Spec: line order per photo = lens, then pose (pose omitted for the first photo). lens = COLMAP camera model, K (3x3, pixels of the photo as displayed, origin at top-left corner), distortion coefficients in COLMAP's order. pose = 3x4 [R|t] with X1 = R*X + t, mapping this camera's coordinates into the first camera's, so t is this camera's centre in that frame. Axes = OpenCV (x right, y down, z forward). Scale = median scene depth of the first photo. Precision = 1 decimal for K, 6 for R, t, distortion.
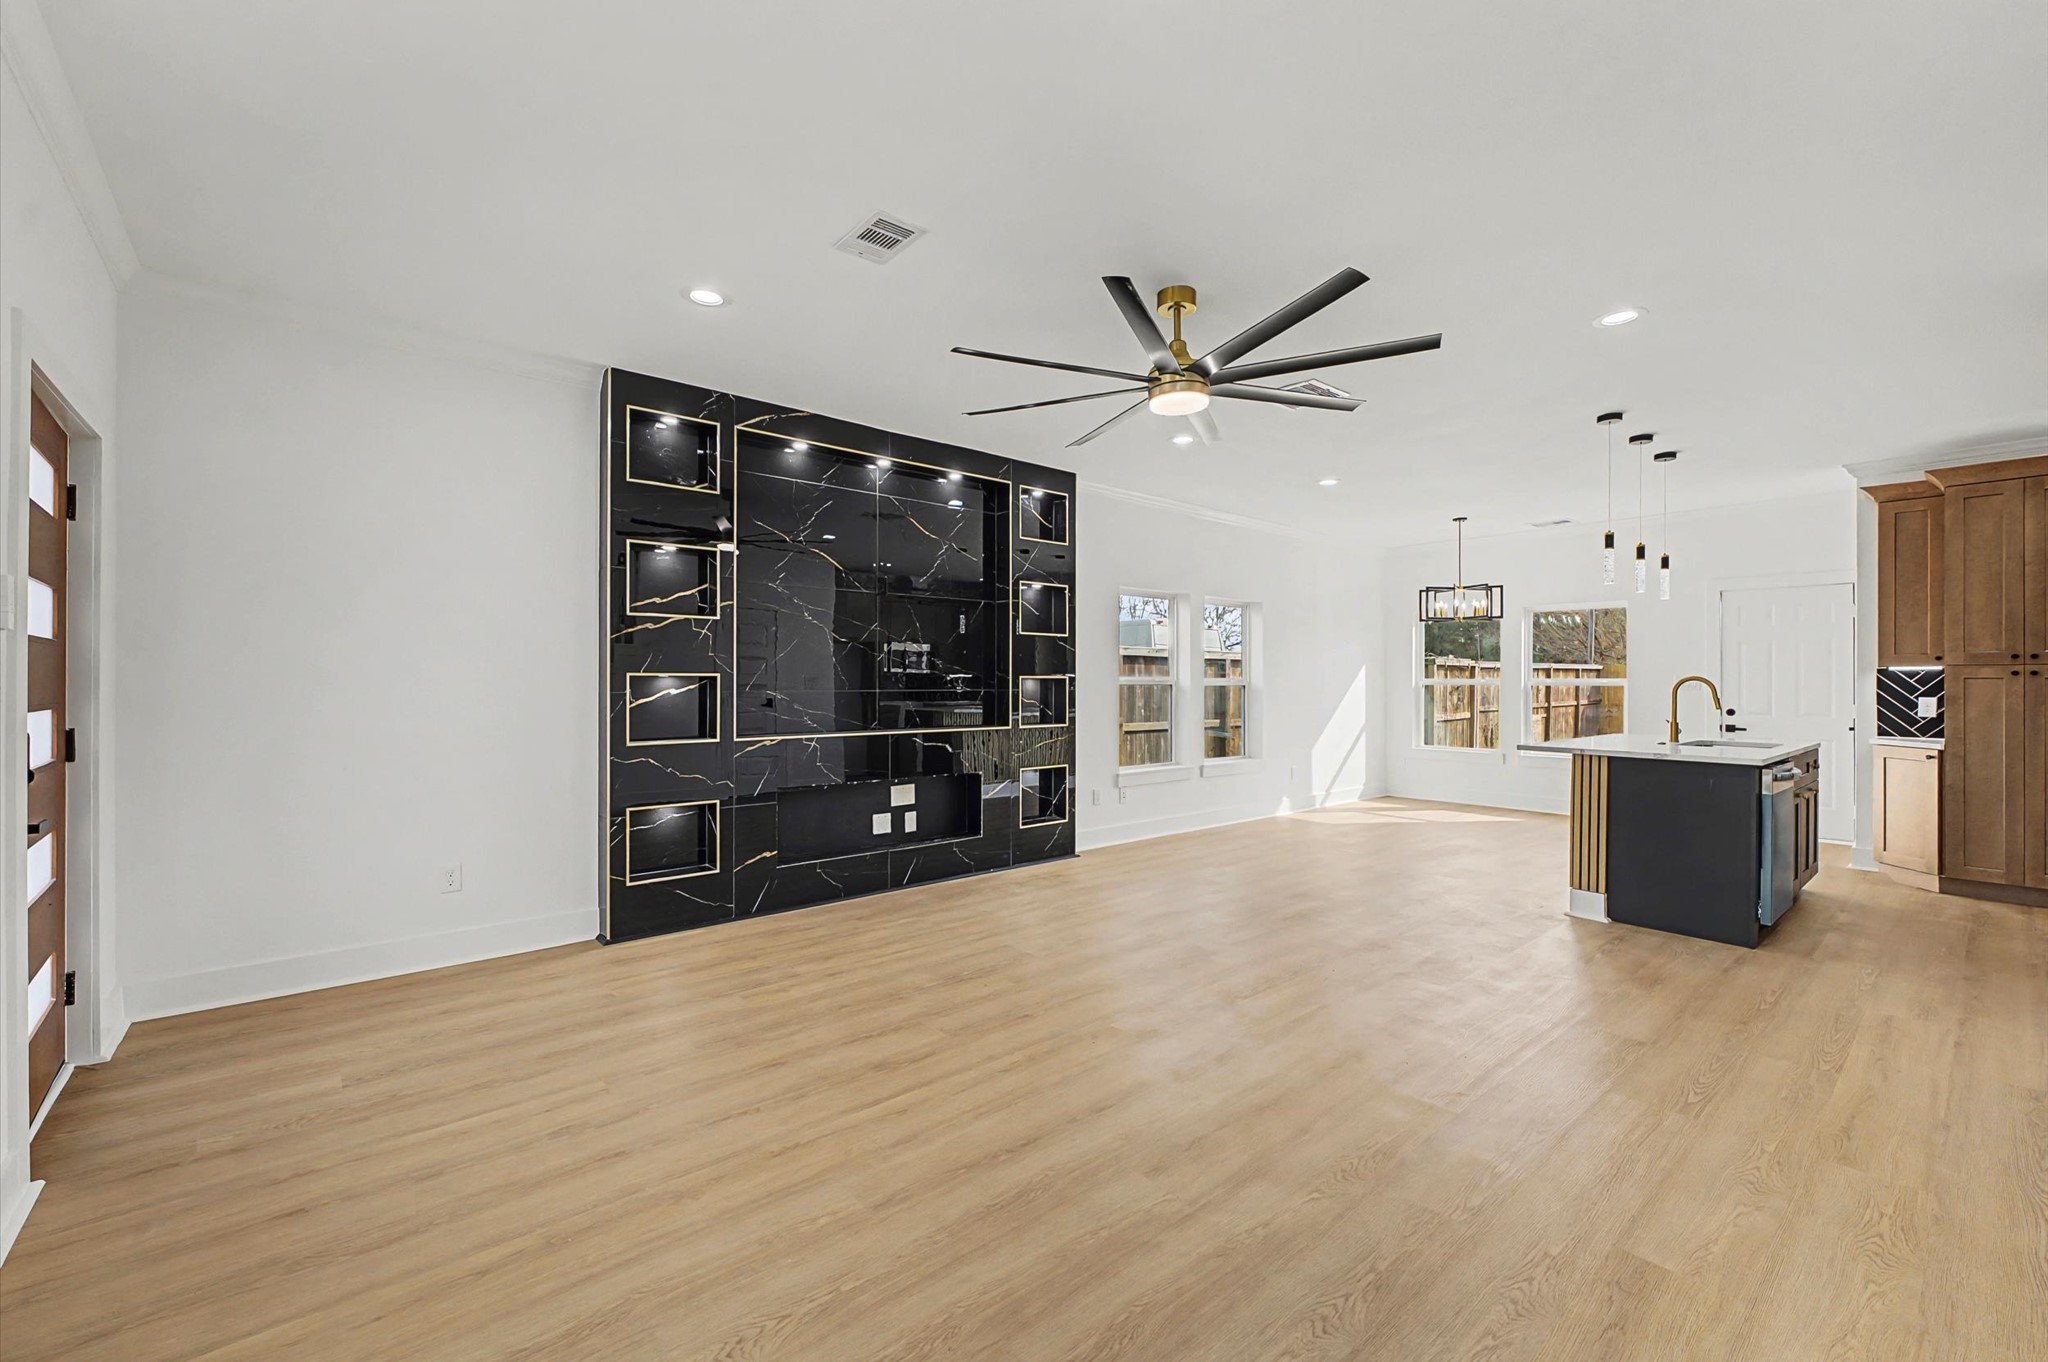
lens RADIAL K [[828.7, 0, 1026.6], [0, 828.7, 688.1], [0, 0, 1]] dist [0.001281, 0.000222]
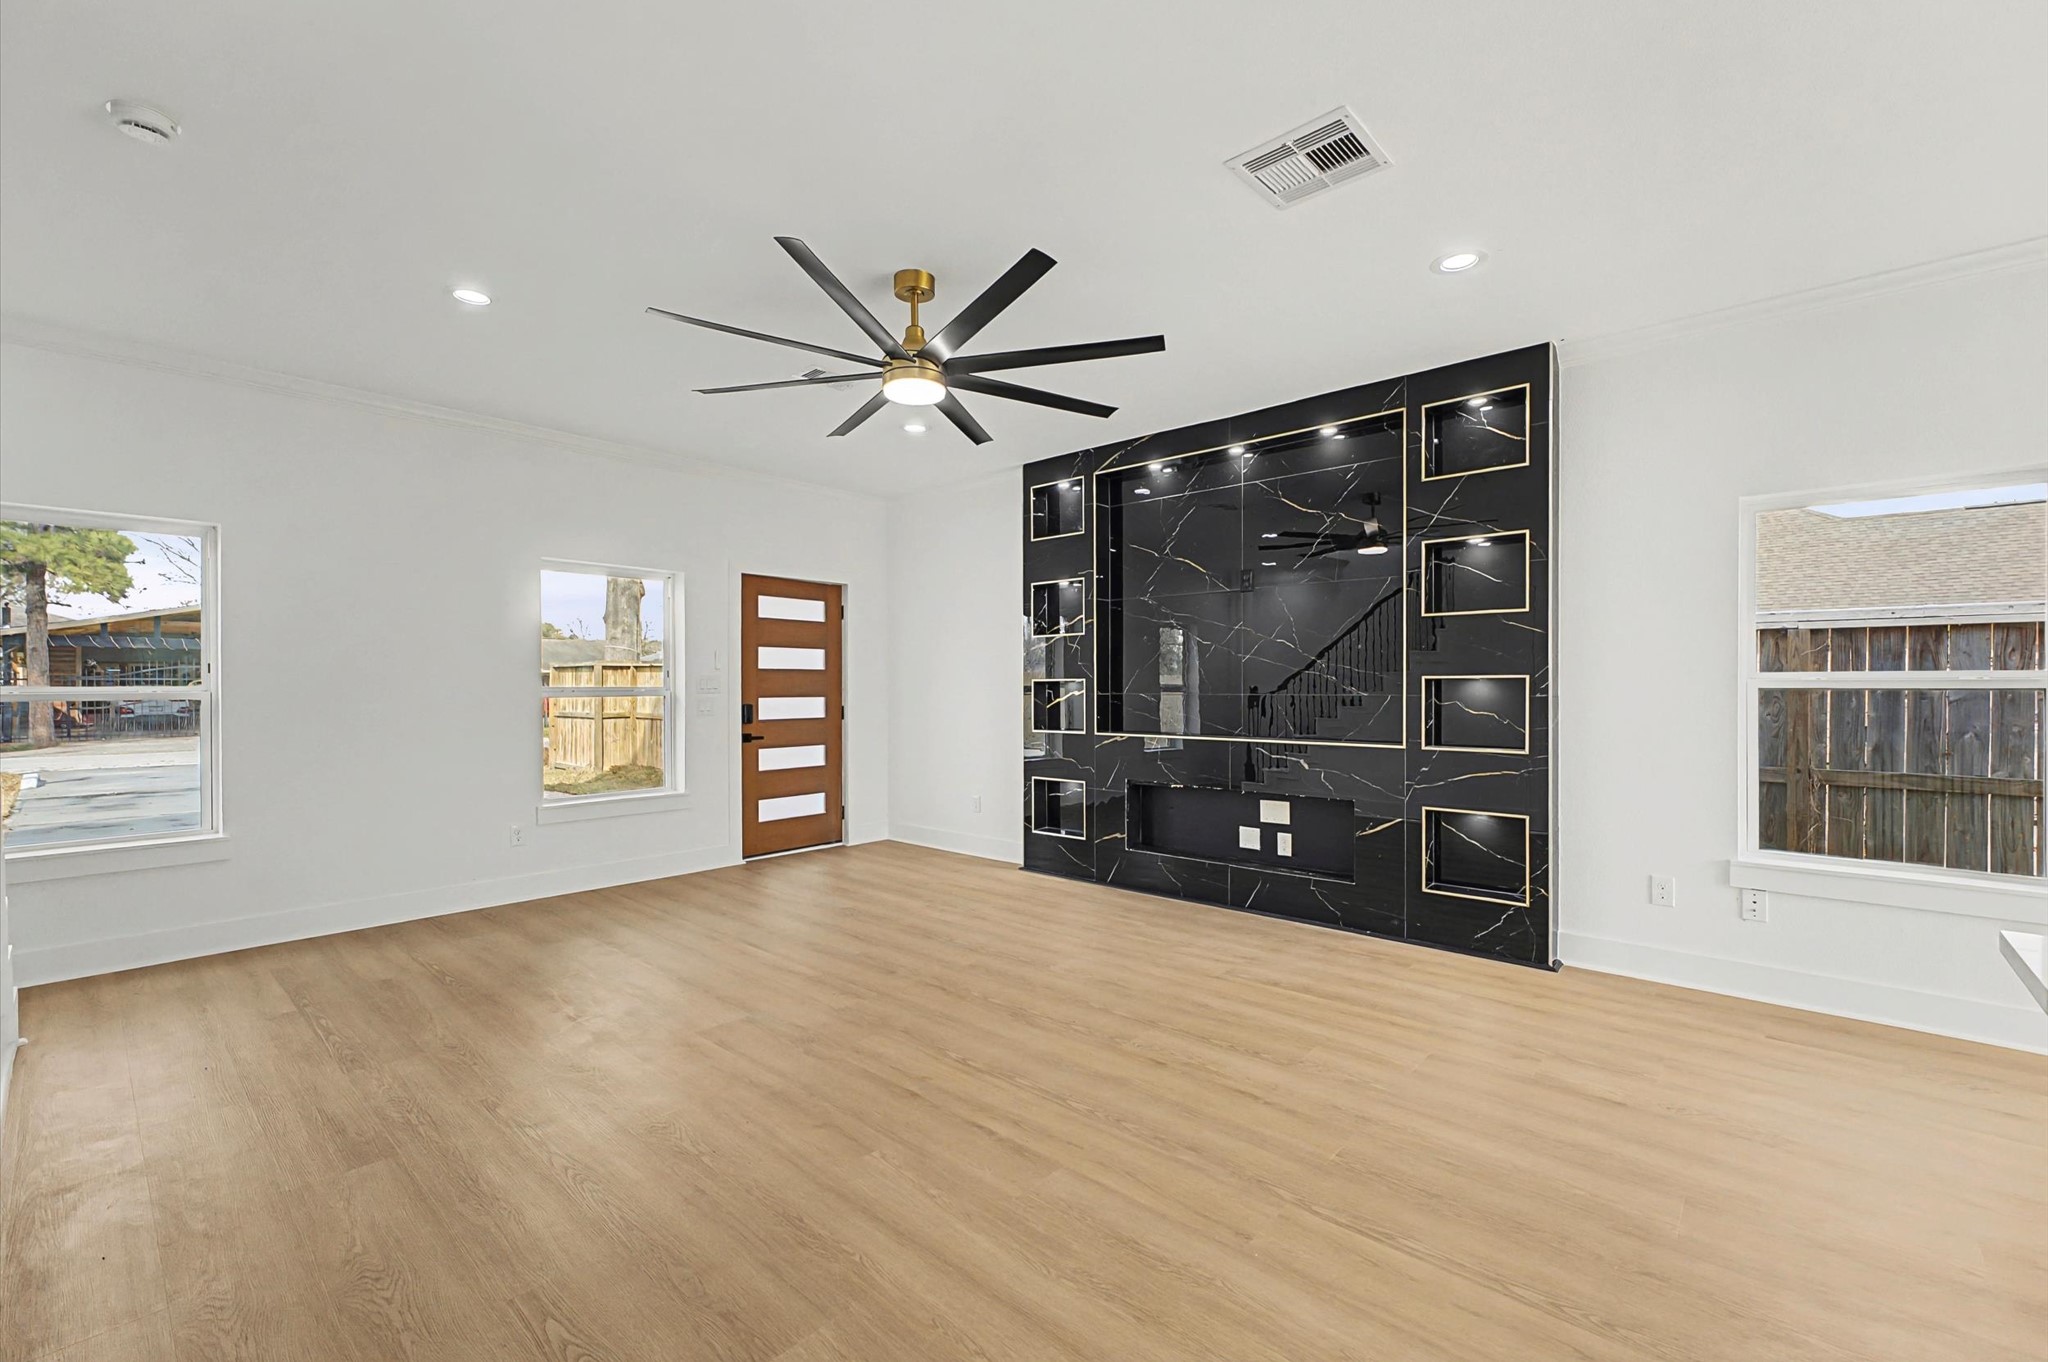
lens RADIAL K [[857.4, 0, 1022.4], [0, 857.4, 687.9], [0, 0, 1]] dist [0.001875, 0.000222]
pose [[0.134045, -0.001215, -0.990975, 0.767370], [-0.006121, 0.999979, -0.002054, -0.000330], [0.990956, 0.006341, 0.134034, 0.643444]]
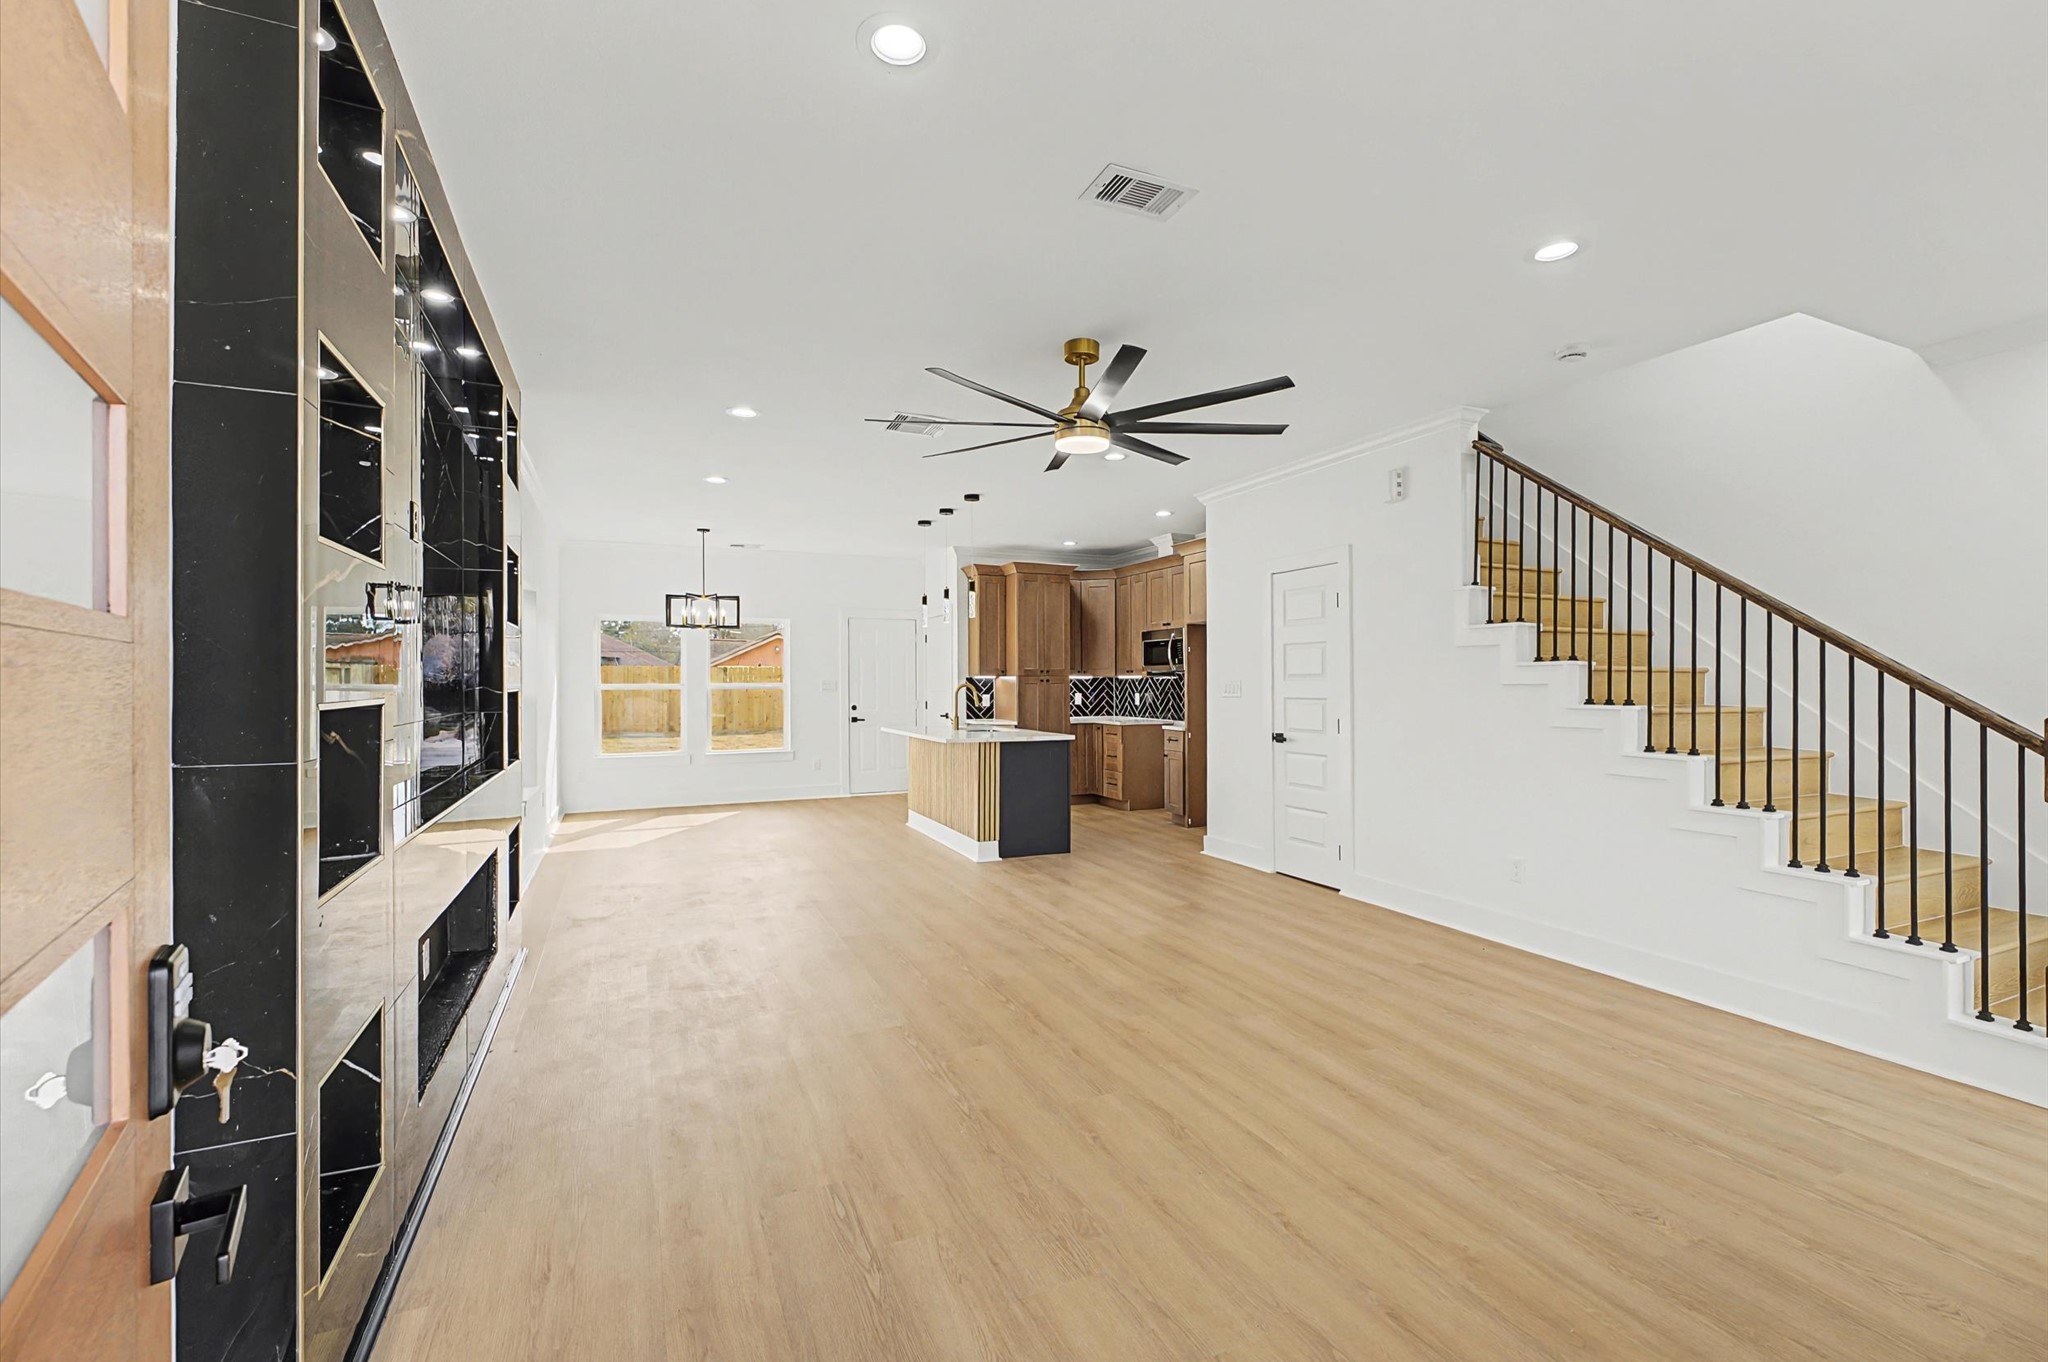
lens RADIAL K [[857.4, 0, 1022.4], [0, 857.4, 687.9], [0, 0, 1]] dist [0.001875, 0.000222]
pose [[0.276783, -0.011473, 0.960864, -0.605434], [0.010404, 0.999906, 0.008942, -0.018958], [-0.960876, 0.007522, 0.276876, 0.495122]]
